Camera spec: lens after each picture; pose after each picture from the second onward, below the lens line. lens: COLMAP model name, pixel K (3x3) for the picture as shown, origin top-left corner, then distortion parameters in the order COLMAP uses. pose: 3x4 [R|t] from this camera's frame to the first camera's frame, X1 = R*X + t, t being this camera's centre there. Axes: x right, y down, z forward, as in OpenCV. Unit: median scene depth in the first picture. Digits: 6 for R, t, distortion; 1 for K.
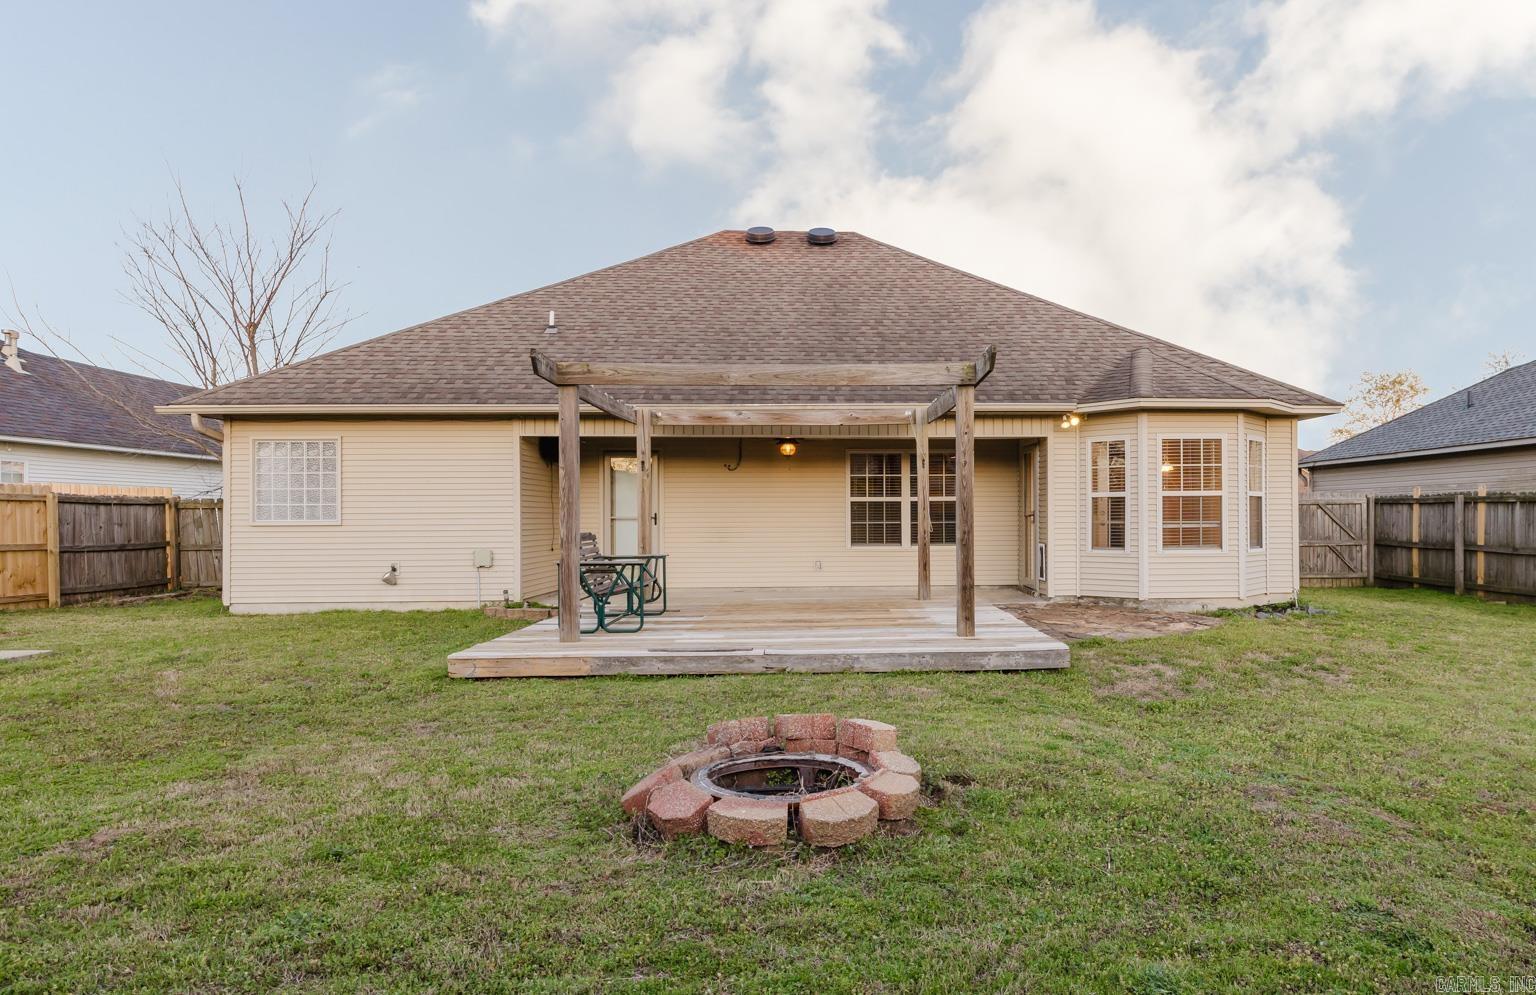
lens RADIAL K [[923.5, 0, 876.7], [0, 923.5, 538.9], [0, 0, 1]] dist [-0.006492, 0.001037]
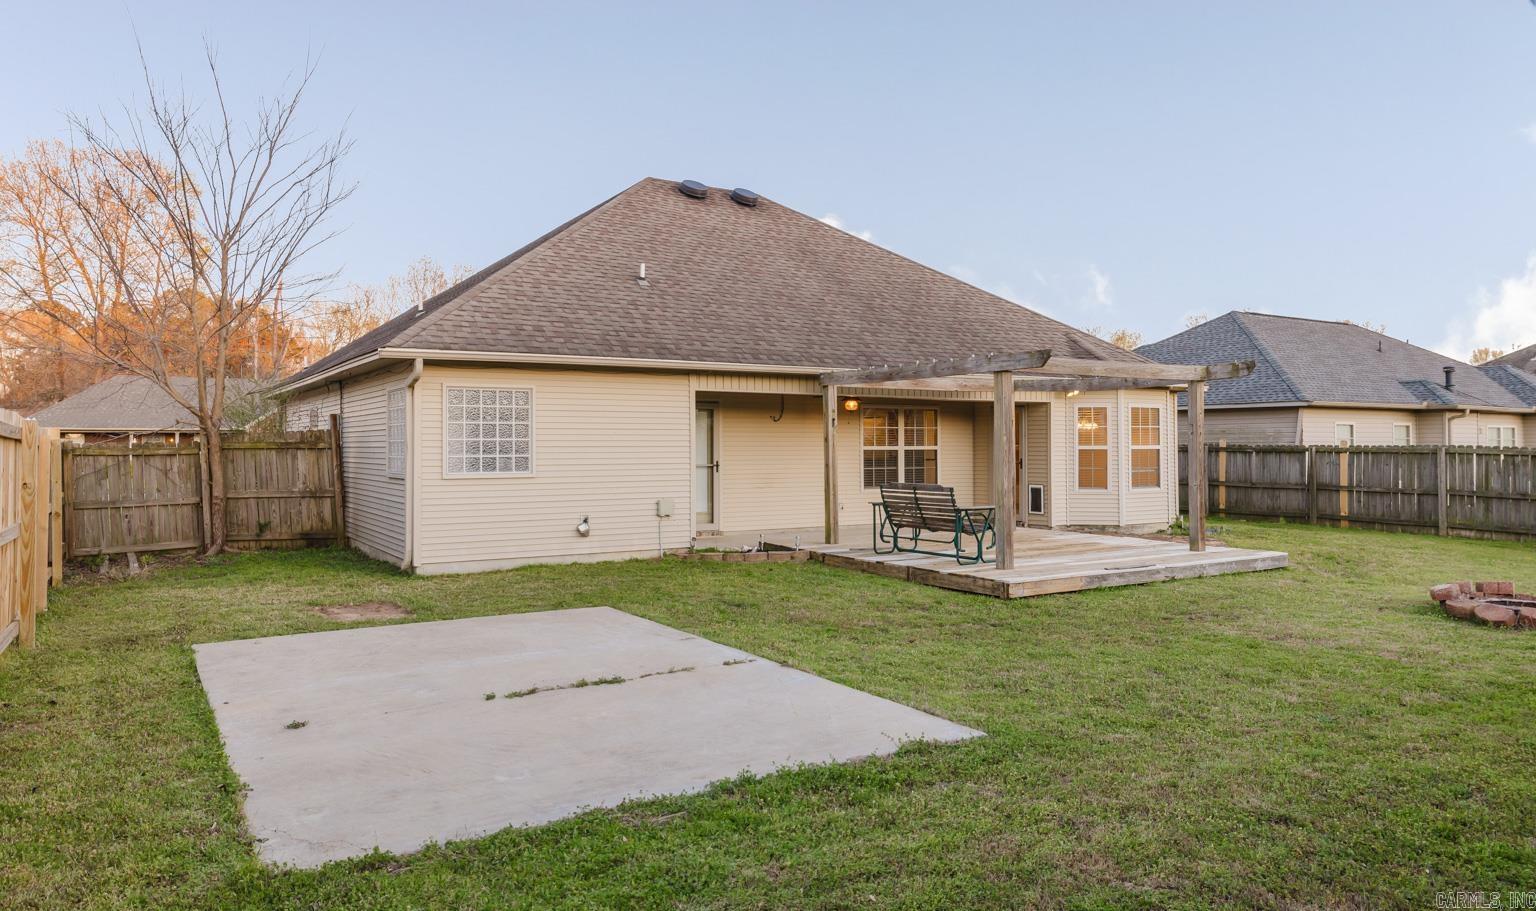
lens RADIAL K [[1019.8, 0, 789.4], [0, 1019.8, 476.5], [0, 0, 1]] dist [-0.004218, 0.002403]
pose [[0.872847, -0.010562, 0.487880, -0.846791], [0.008236, 0.999942, 0.006914, -0.020358], [-0.487925, -0.002016, 0.872883, -0.065237]]
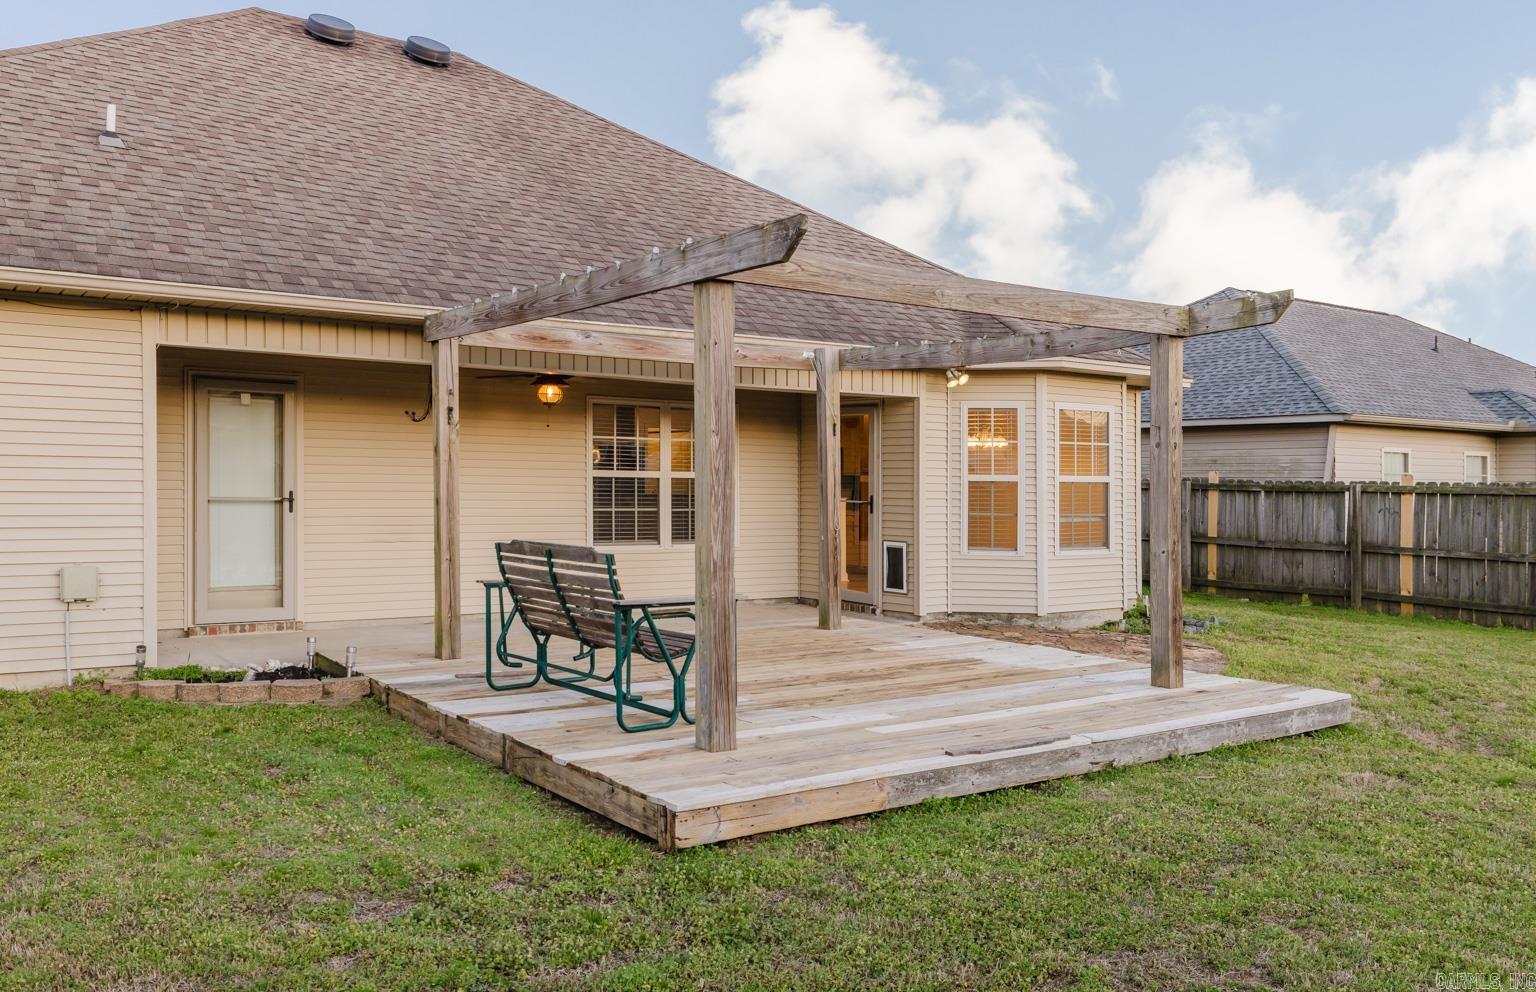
lens RADIAL K [[1241.2, 0, 737.4], [0, 1241.2, 502.1], [0, 0, 1]] dist [0.000561, -0.007796]
pose [[0.853020, 0.007874, 0.521820, -0.463905], [-0.004912, 0.999963, -0.007060, -0.020002], [-0.521856, 0.003460, 0.853027, 0.237874]]
